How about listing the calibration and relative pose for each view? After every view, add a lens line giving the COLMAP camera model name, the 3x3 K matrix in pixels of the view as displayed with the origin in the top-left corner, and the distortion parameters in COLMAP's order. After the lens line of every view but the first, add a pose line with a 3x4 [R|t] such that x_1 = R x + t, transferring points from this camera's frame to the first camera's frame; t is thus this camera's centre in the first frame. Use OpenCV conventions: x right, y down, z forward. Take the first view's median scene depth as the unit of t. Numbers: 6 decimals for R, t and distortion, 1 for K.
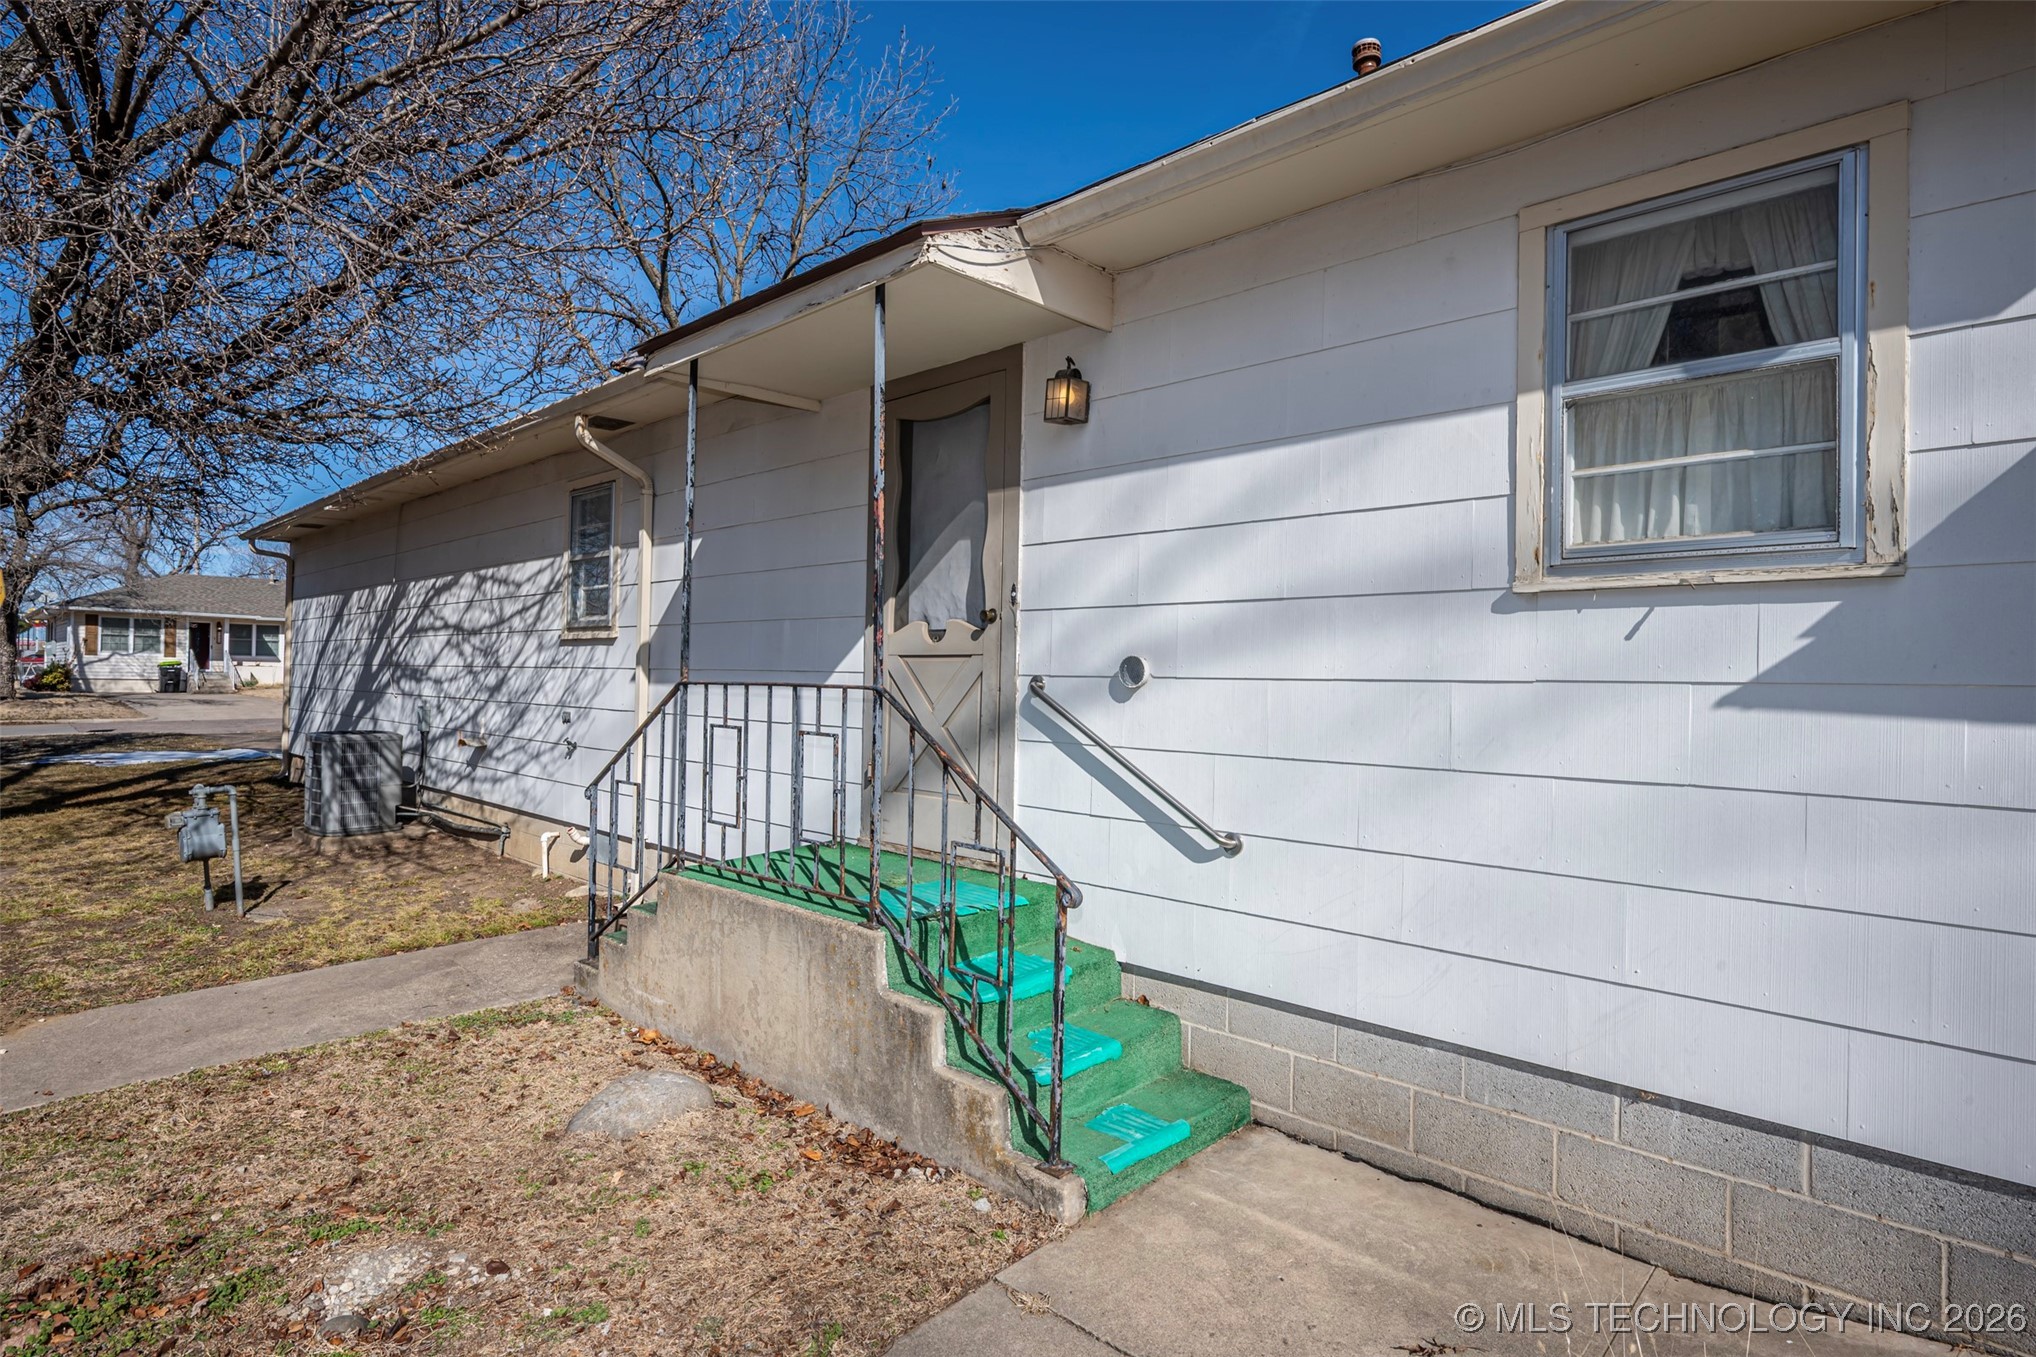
lens RADIAL K [[1038.5, 0, 1019.9], [0, 1038.5, 677.9], [0, 0, 1]] dist [-0.004261, -0.000543]
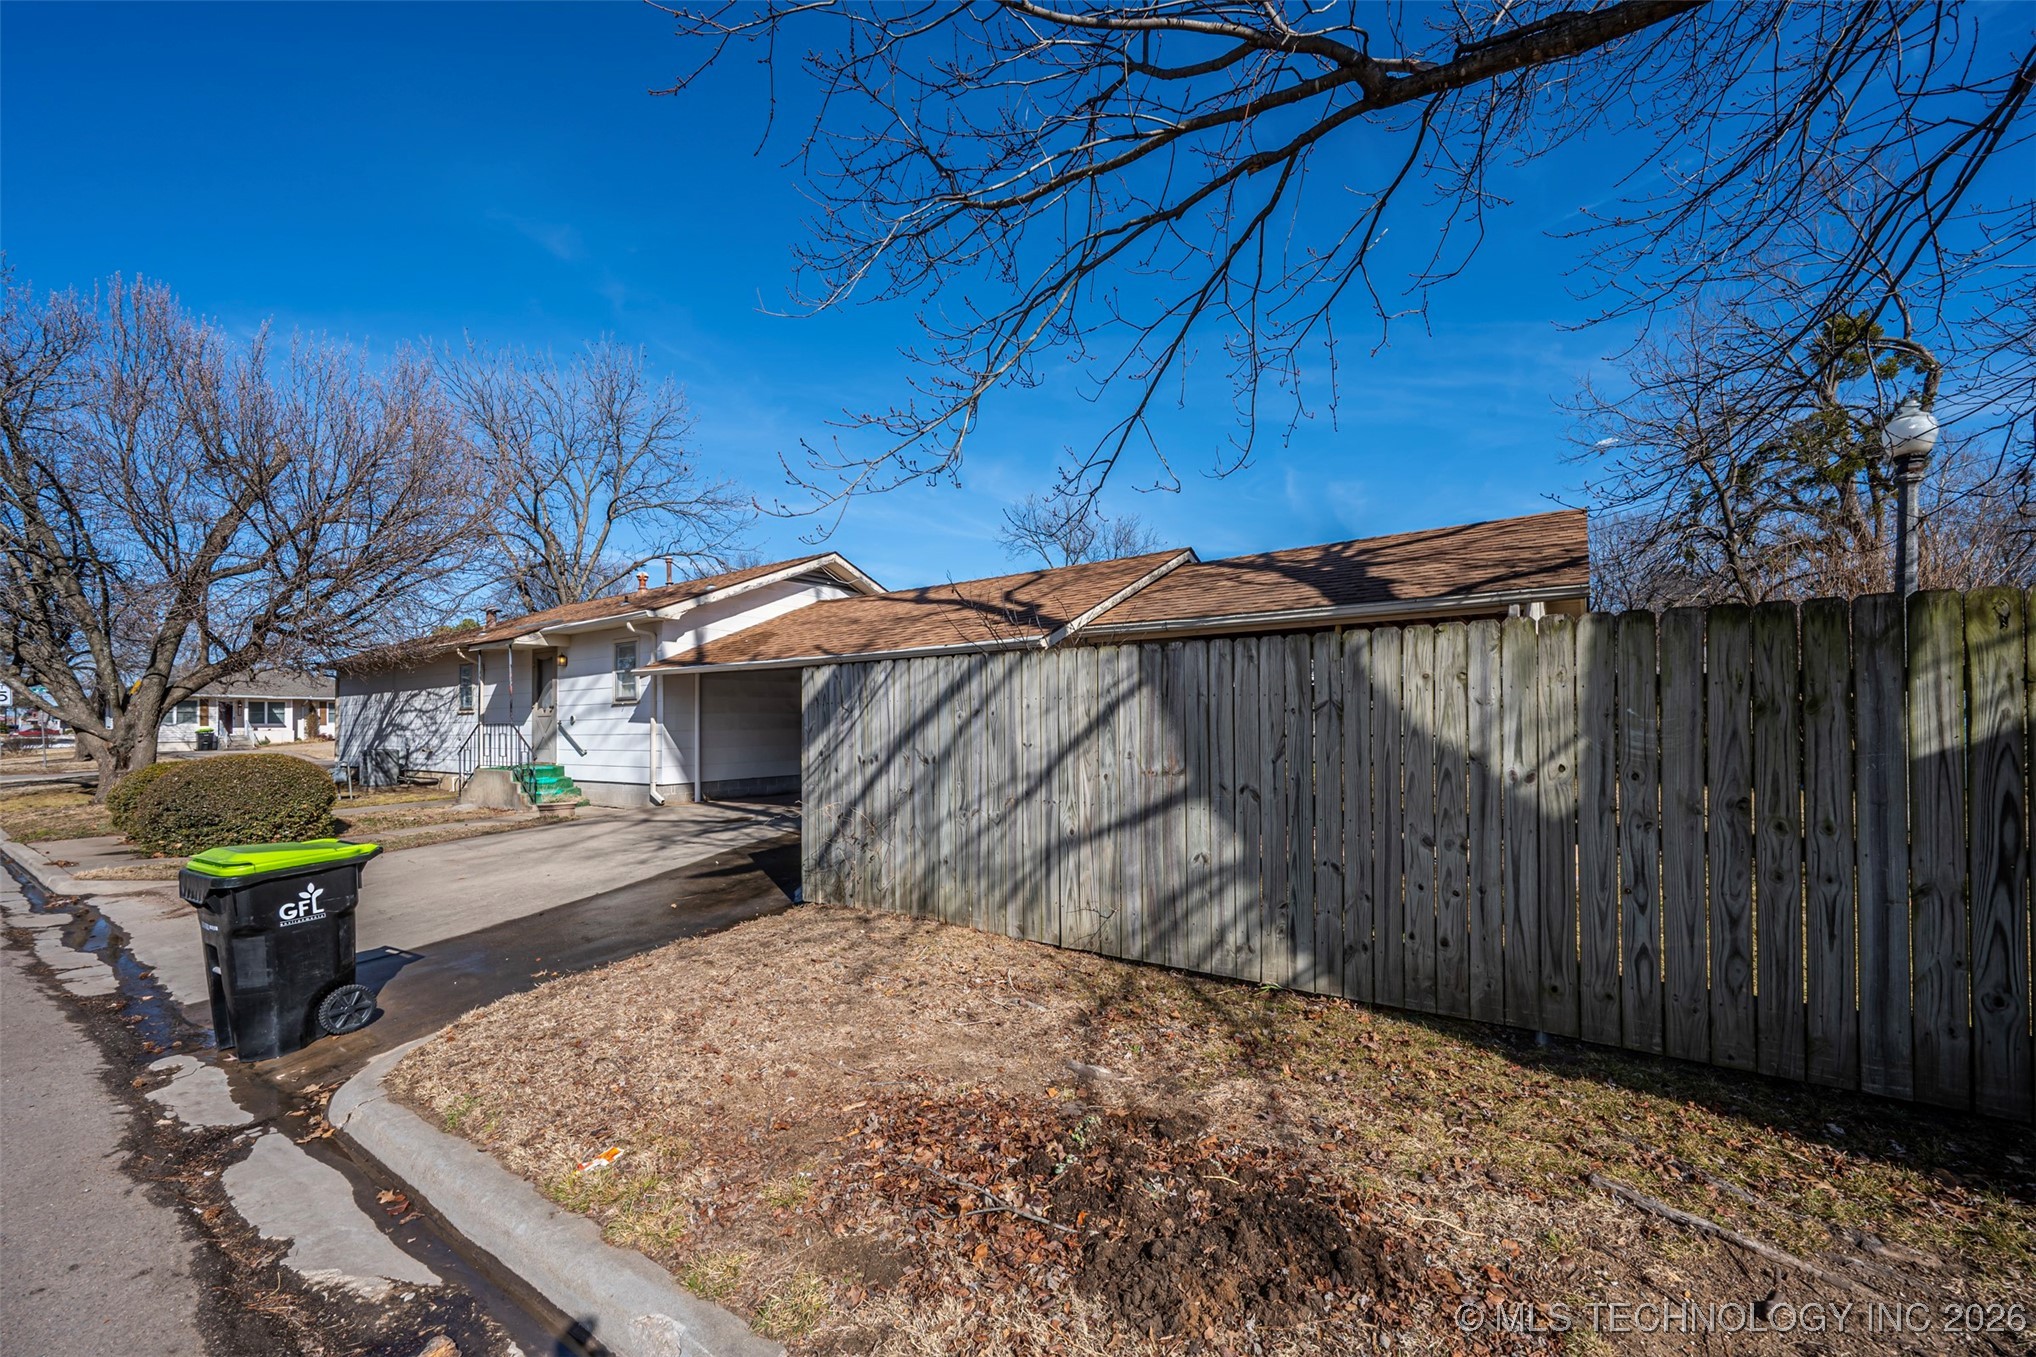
lens RADIAL K [[823.3, 0, 1009.6], [0, 823.3, 714.7], [0, 0, 1]] dist [0.002592, -0.000649]
pose [[0.991729, -0.028832, 0.125069, 0.717310], [0.029899, 0.999531, -0.006667, 0.025009], [-0.124818, 0.010351, 0.992126, -1.333267]]
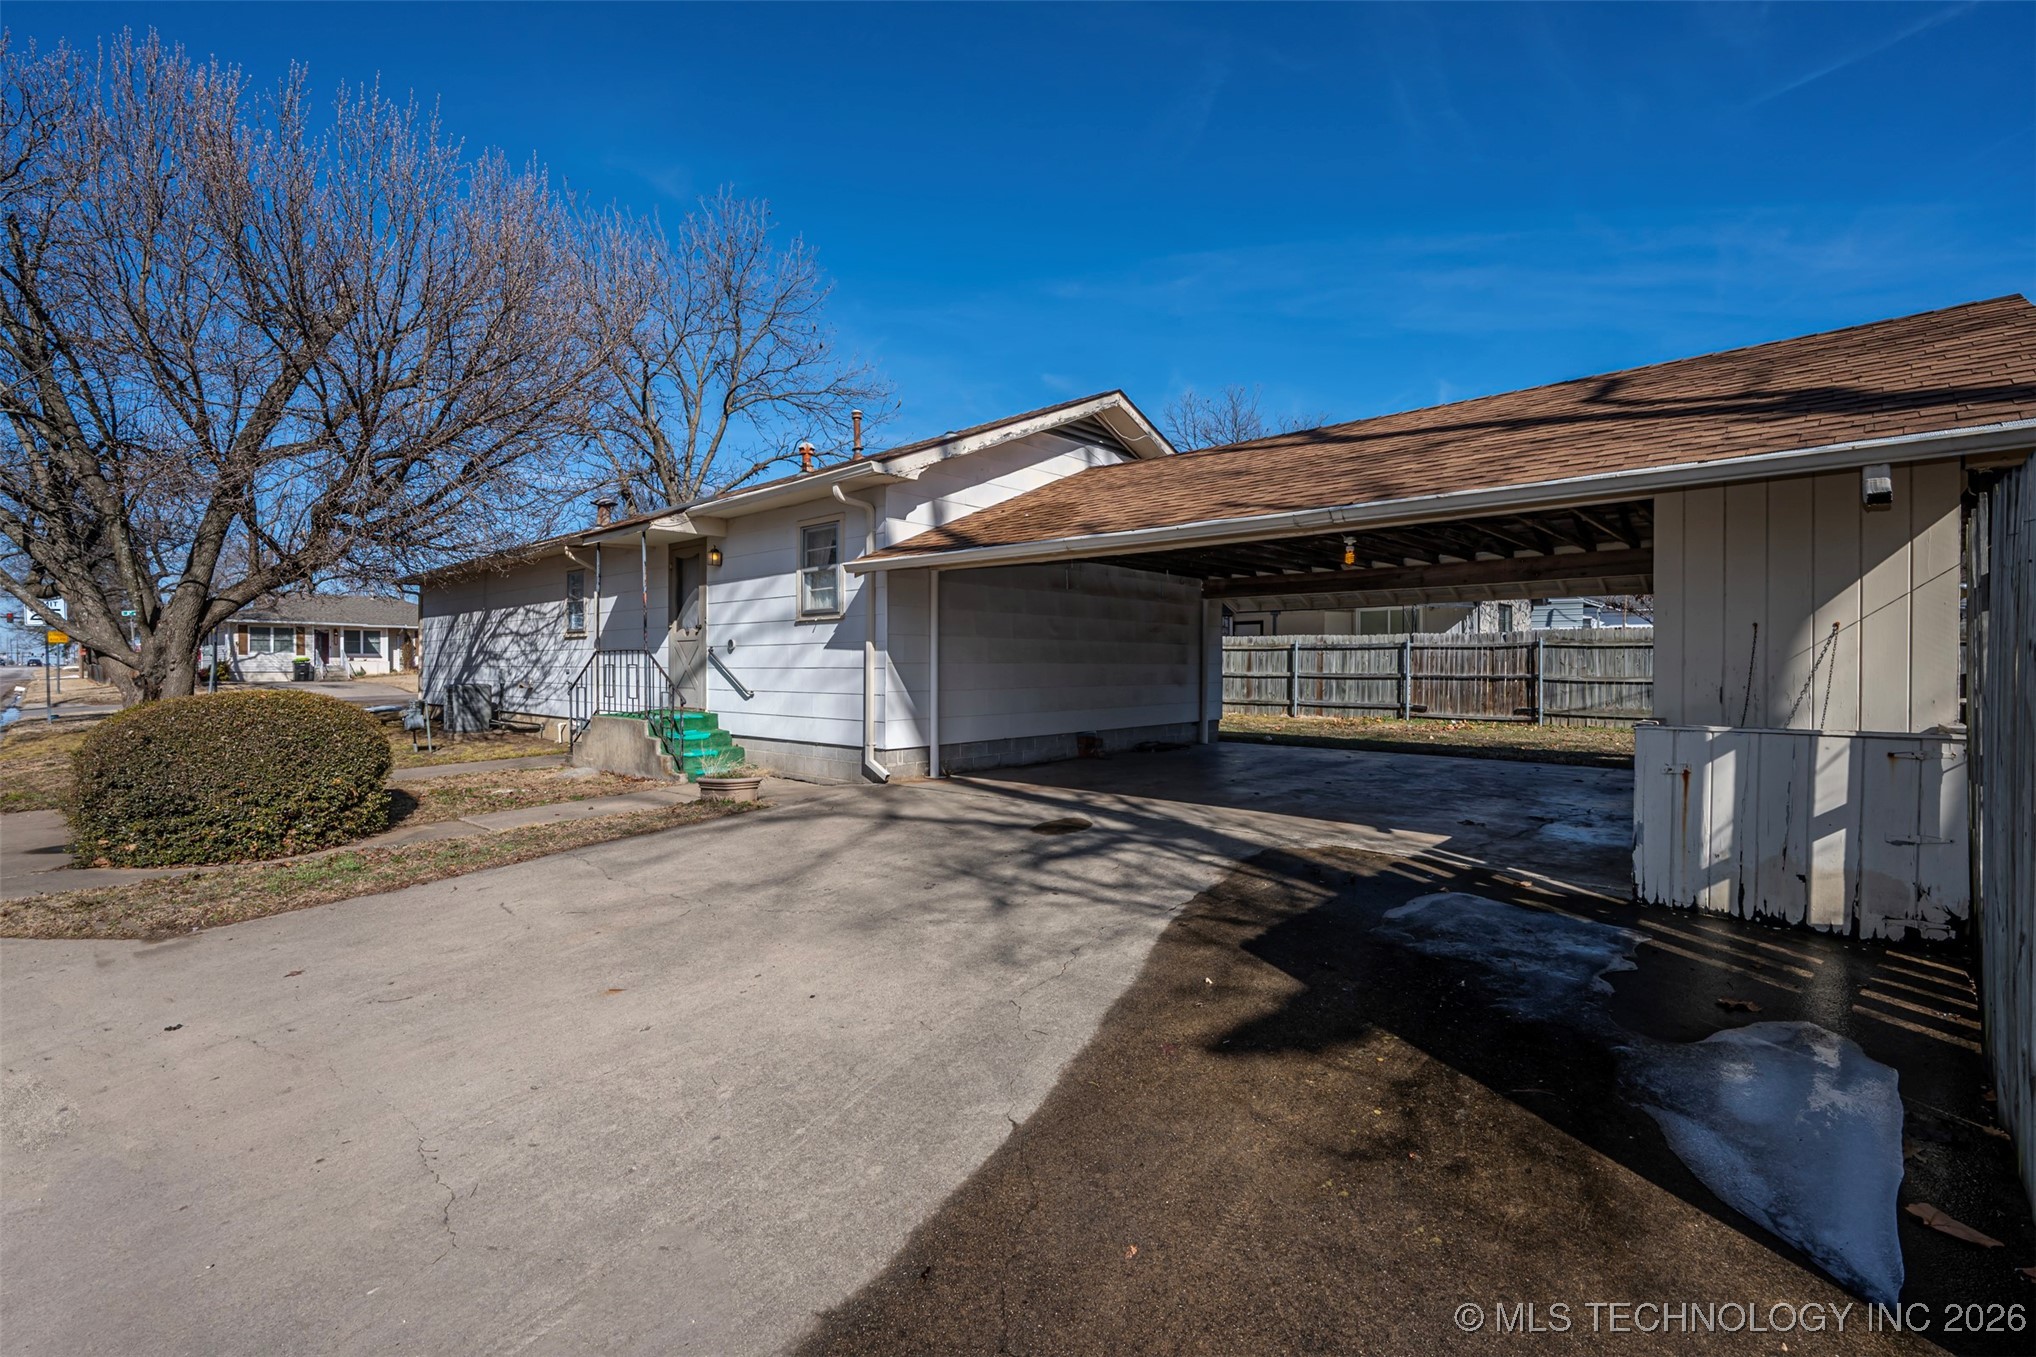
lens RADIAL K [[853.1, 0, 1015.6], [0, 853.1, 679.4], [0, 0, 1]] dist [-0.004508, 0.000482]
pose [[0.999197, -0.018518, 0.035532, 0.392216], [0.017816, 0.999642, 0.019968, 0.028007], [-0.035889, -0.019319, 0.999169, -0.740167]]
